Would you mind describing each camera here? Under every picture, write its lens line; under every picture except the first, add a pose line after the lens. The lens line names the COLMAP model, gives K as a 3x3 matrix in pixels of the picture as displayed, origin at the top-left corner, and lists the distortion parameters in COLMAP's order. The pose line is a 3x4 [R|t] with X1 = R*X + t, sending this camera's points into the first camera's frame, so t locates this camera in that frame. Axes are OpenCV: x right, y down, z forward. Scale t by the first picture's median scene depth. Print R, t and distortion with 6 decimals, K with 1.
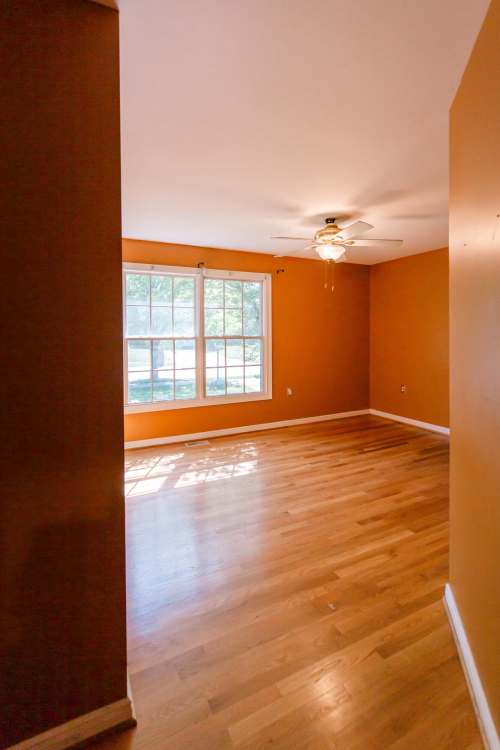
lens RADIAL K [[344.4, 0, 247.2], [0, 344.4, 347.8], [0, 0, 1]] dist [-0.001612, 0.000051]
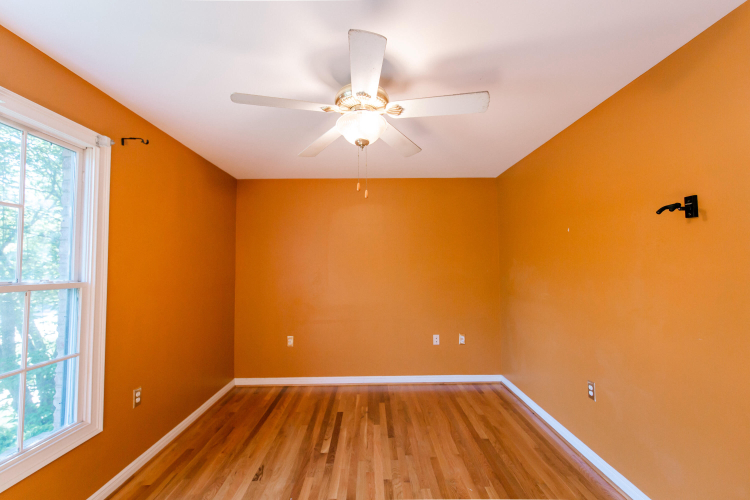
lens RADIAL K [[325.9, 0, 375.0], [0, 325.9, 250.0], [0, 0, 1]] dist [0.000203, 0.000286]
pose [[0.428826, 0.045549, 0.902238, -0.157160], [0.045612, 0.996363, -0.071980, -0.027667], [-0.902235, 0.072020, 0.425189, 0.527996]]
